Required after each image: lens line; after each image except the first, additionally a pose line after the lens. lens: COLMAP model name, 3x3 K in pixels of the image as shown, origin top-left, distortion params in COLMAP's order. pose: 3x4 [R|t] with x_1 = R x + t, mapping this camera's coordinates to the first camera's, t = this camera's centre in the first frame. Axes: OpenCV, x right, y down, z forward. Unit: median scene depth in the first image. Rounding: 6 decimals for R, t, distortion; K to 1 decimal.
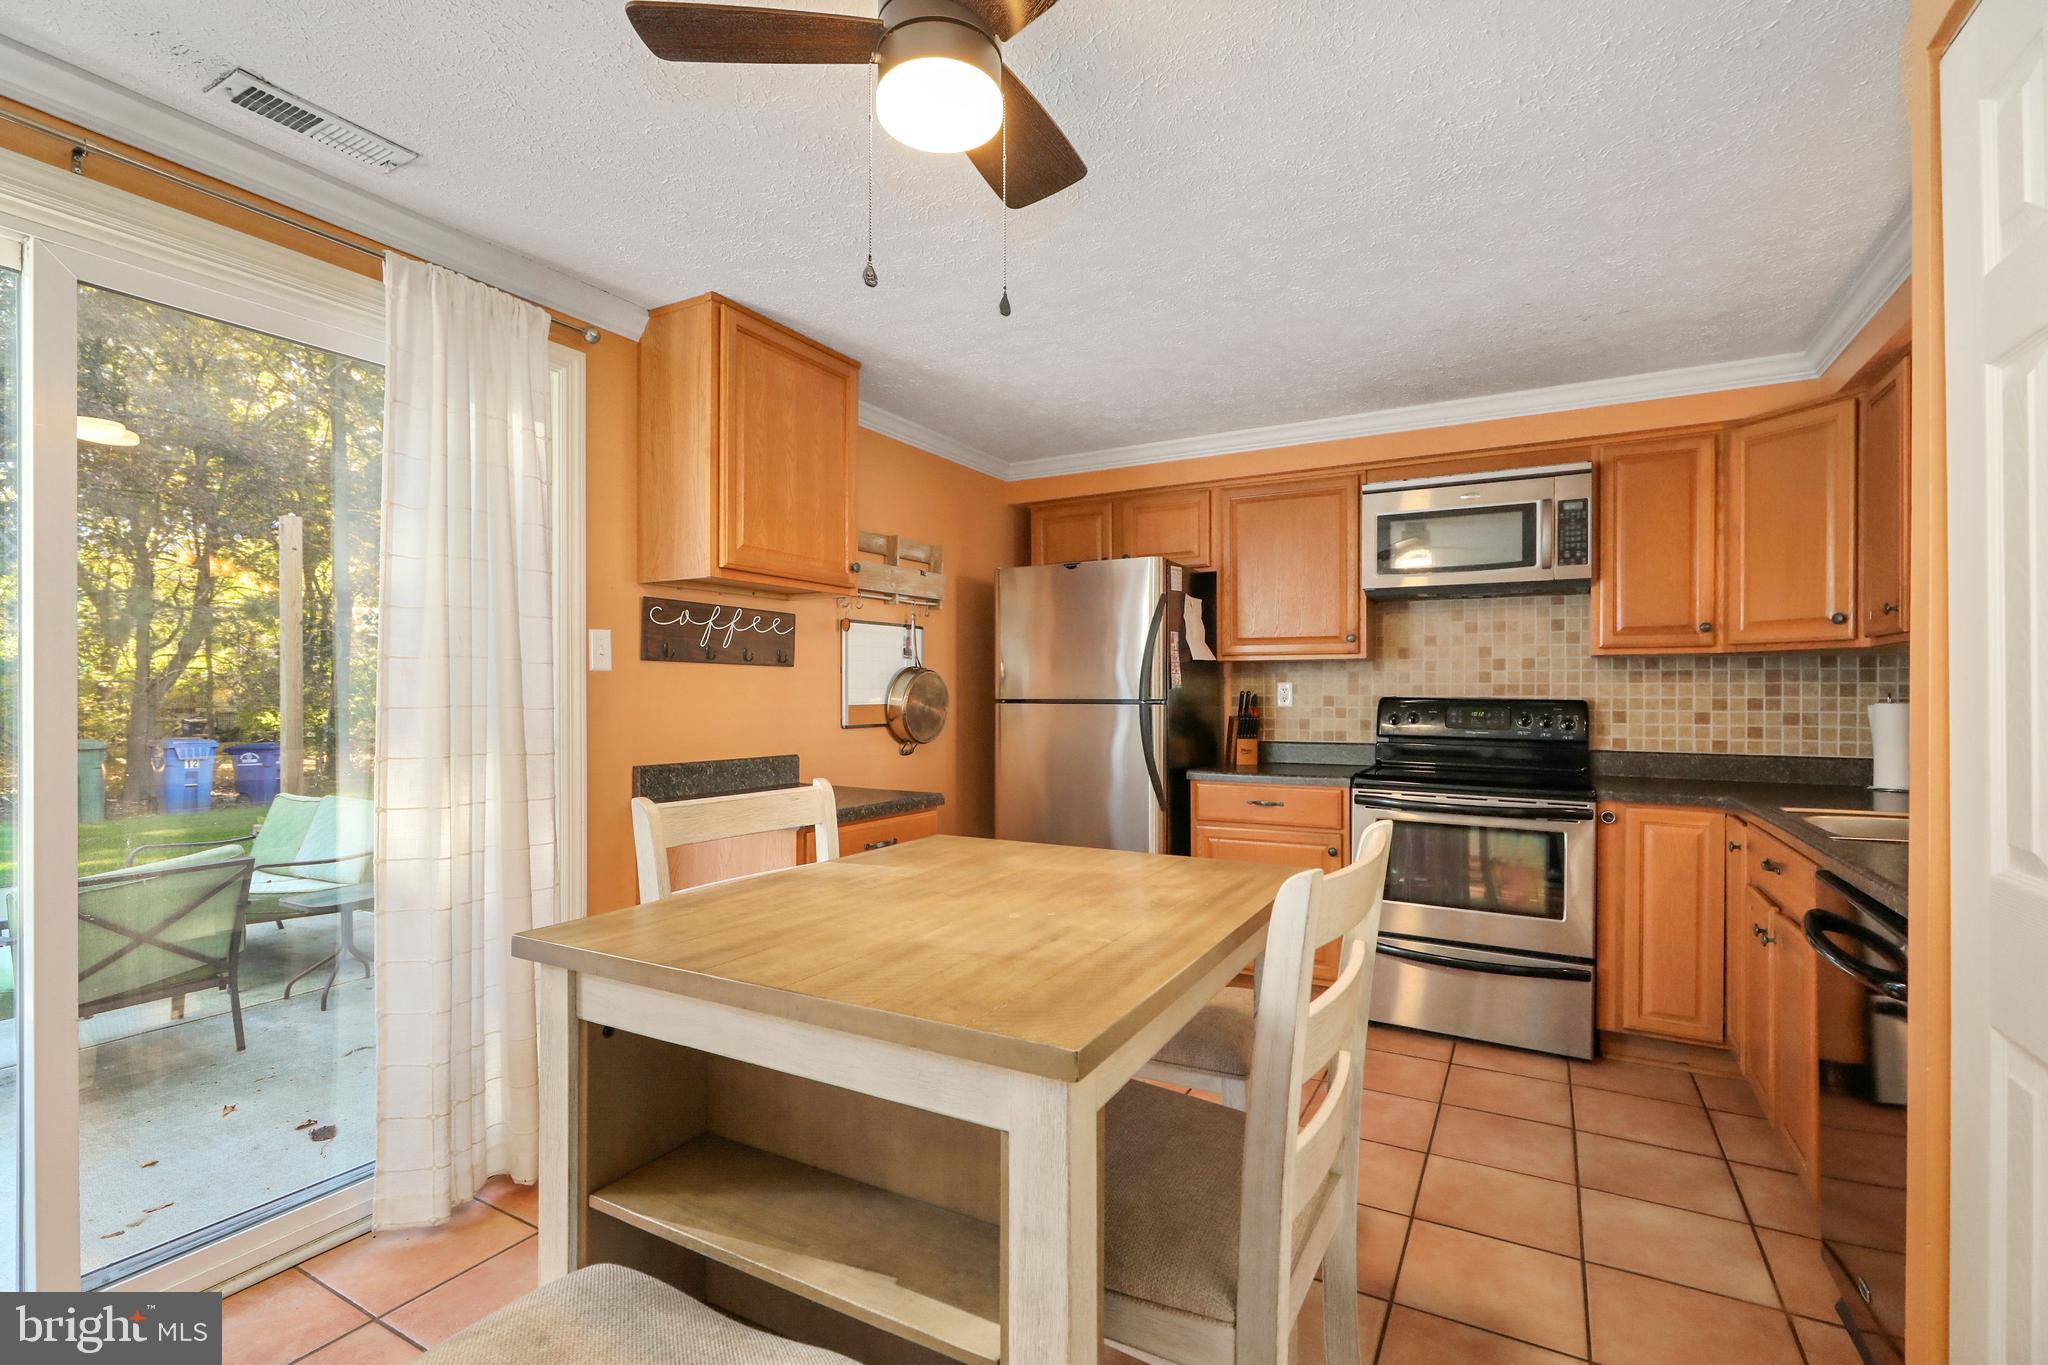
lens RADIAL K [[919.1, 0, 1026.0], [0, 919.1, 688.5], [0, 0, 1]] dist [-0.000063, -0.000104]
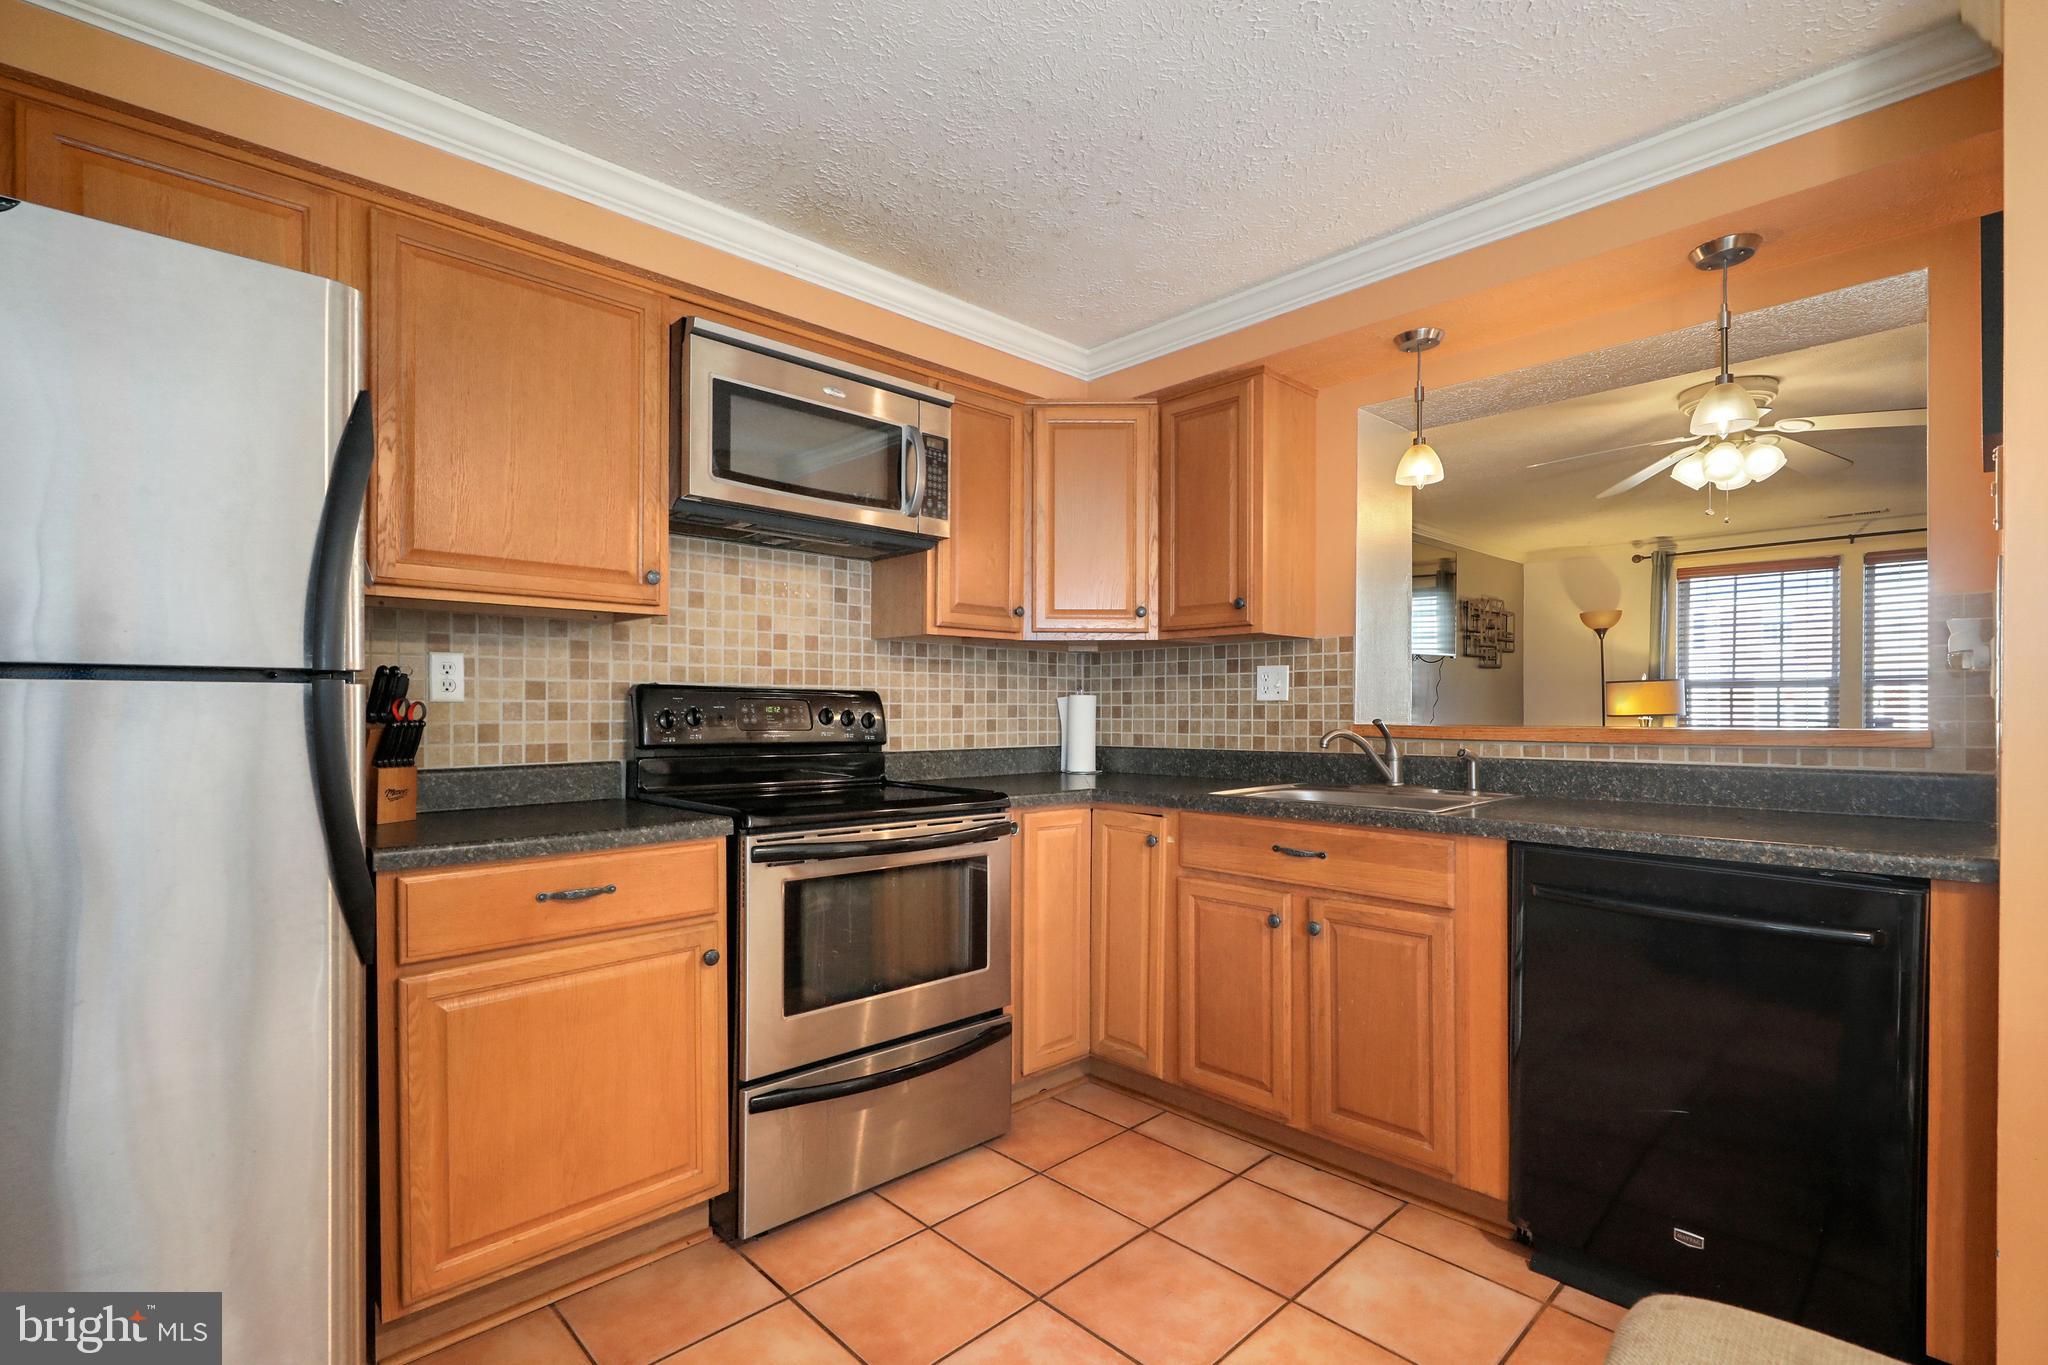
lens RADIAL K [[932.0, 0, 1022.2], [0, 932.0, 705.4], [0, 0, 1]] dist [-0.001899, -0.000050]
pose [[0.292183, 0.002677, 0.956359, -0.142960], [-0.002947, 0.999994, -0.001899, 0.026982], [-0.956358, -0.002263, 0.292189, 0.644564]]
